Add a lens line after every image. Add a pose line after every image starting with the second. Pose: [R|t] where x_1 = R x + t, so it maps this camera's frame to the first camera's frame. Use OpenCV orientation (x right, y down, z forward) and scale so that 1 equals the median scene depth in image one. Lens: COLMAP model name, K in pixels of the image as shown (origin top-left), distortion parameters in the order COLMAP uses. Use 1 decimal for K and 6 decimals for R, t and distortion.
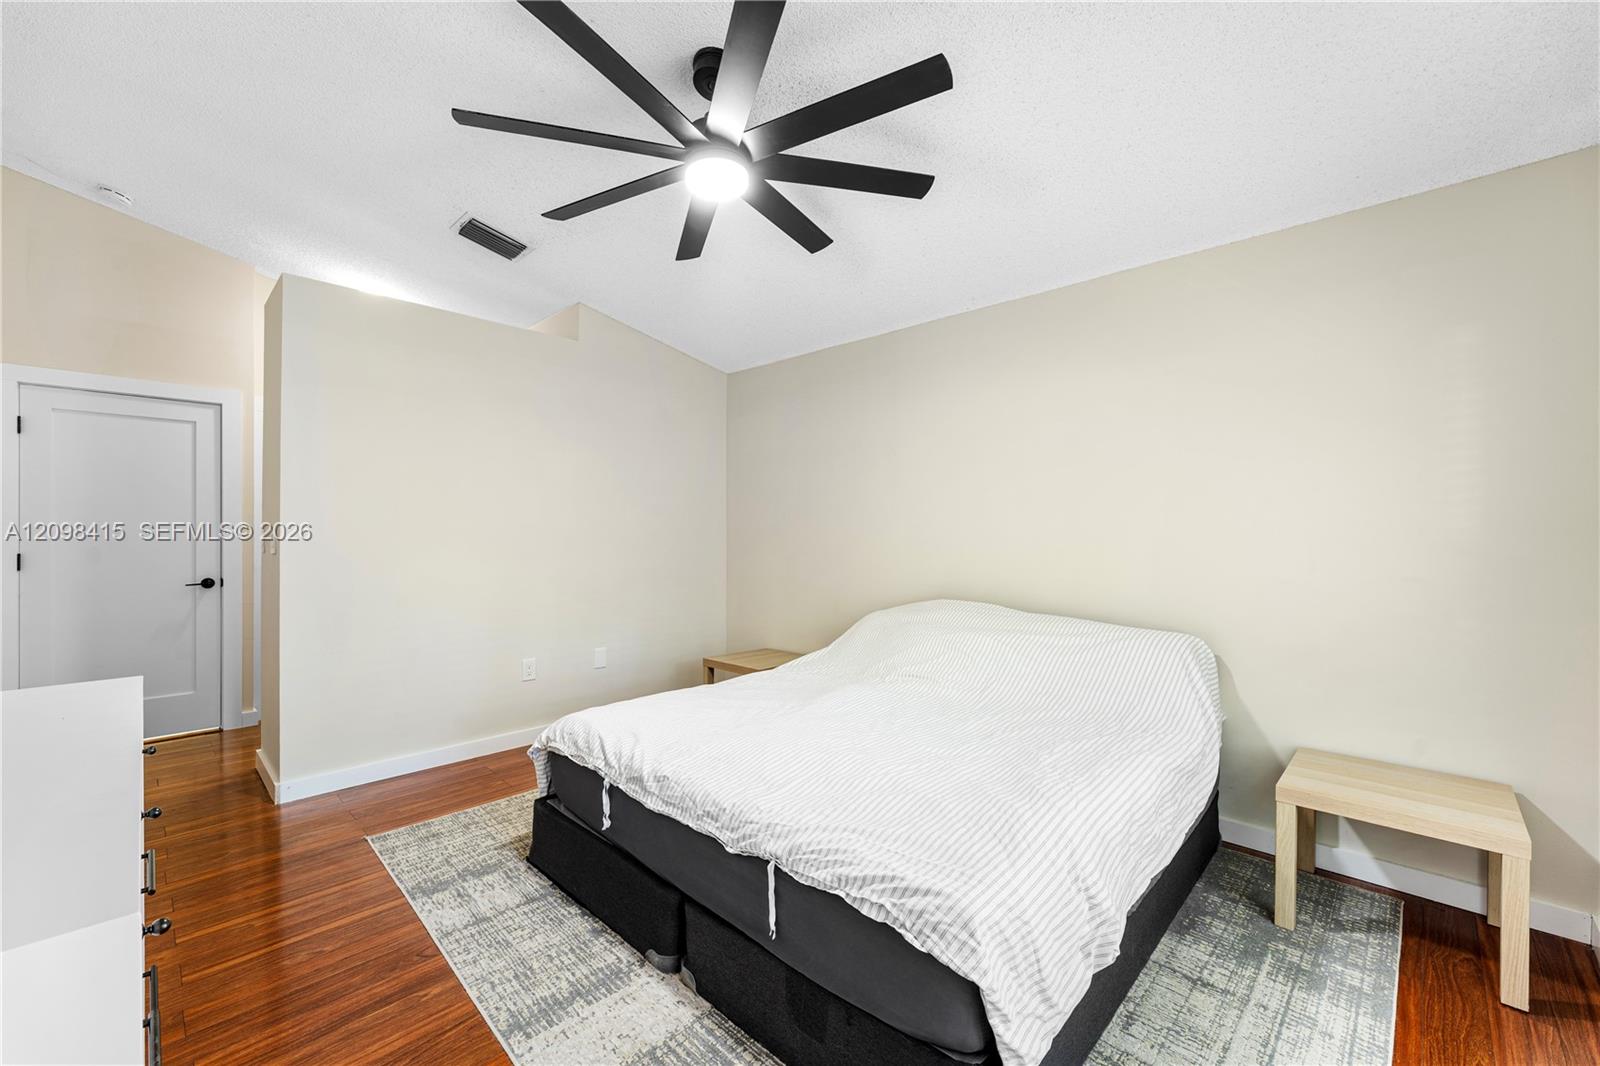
lens RADIAL K [[657.2, 0, 807.1], [0, 657.2, 526.7], [0, 0, 1]] dist [0.000815, 0.000838]
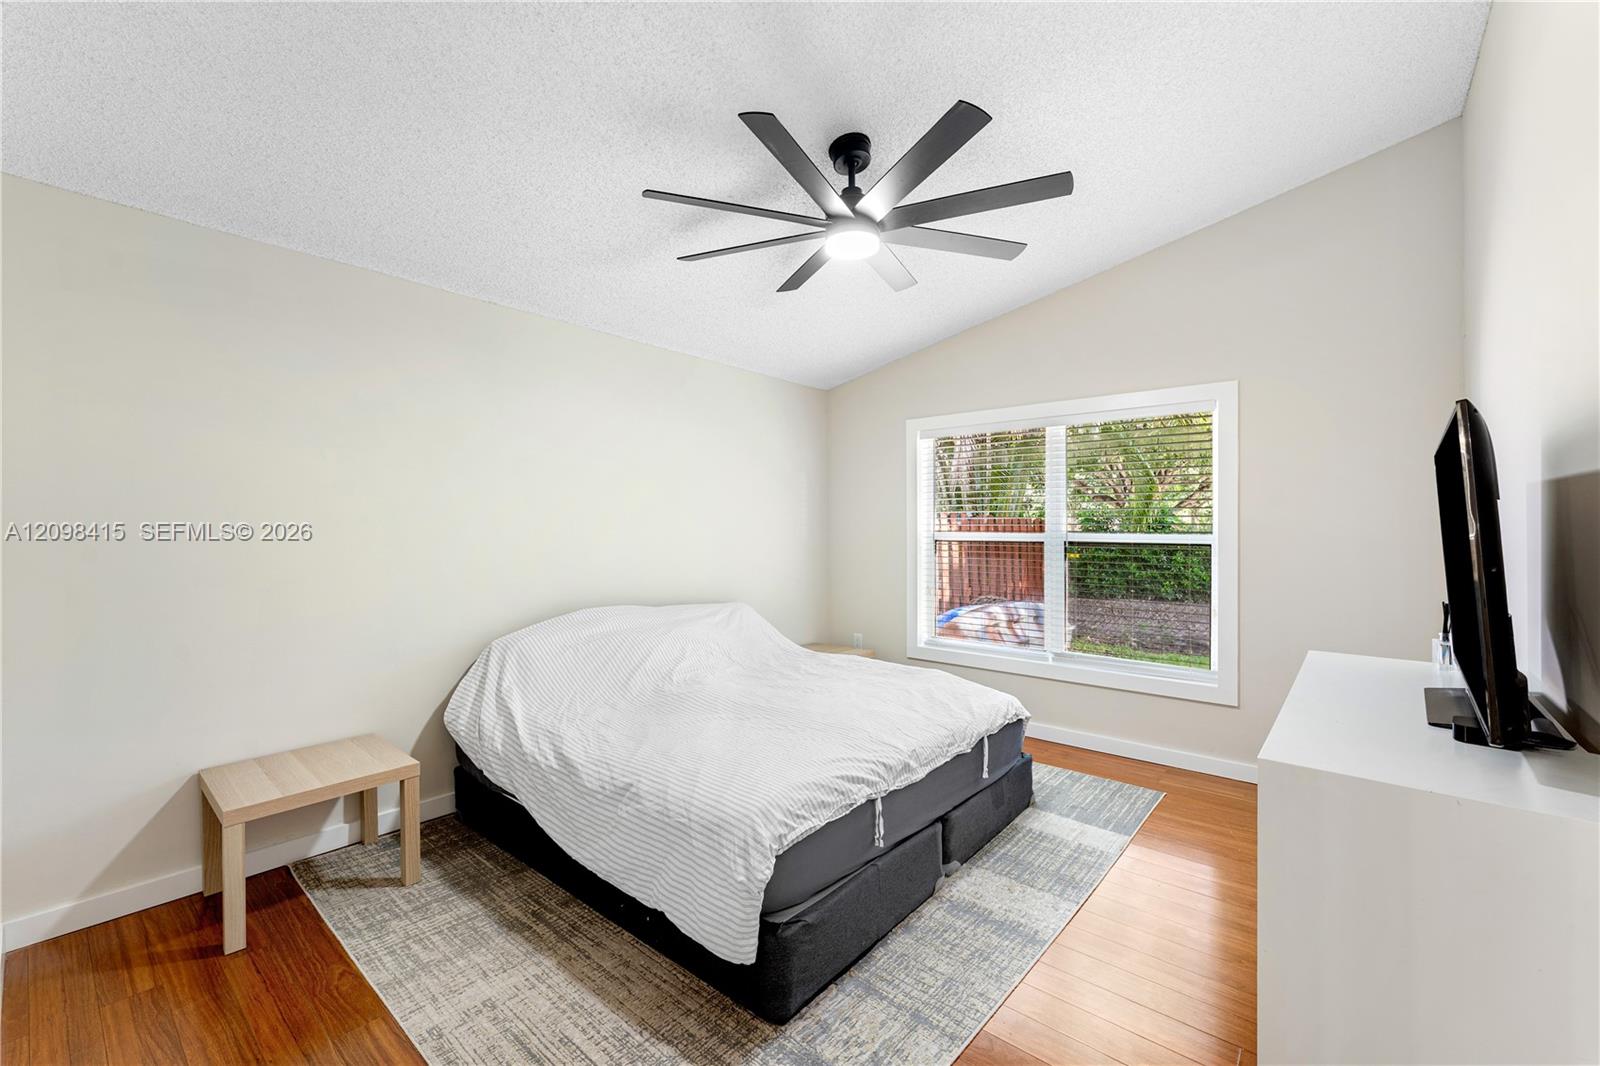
lens RADIAL K [[653.0, 0, 806.4], [0, 653.0, 541.5], [0, 0, 1]] dist [0.002446, 0.000543]
pose [[-0.069800, -0.015253, 0.997444, -1.300298], [-0.005308, 0.999875, 0.014919, -0.015651], [-0.997547, -0.004253, -0.069872, 1.202227]]
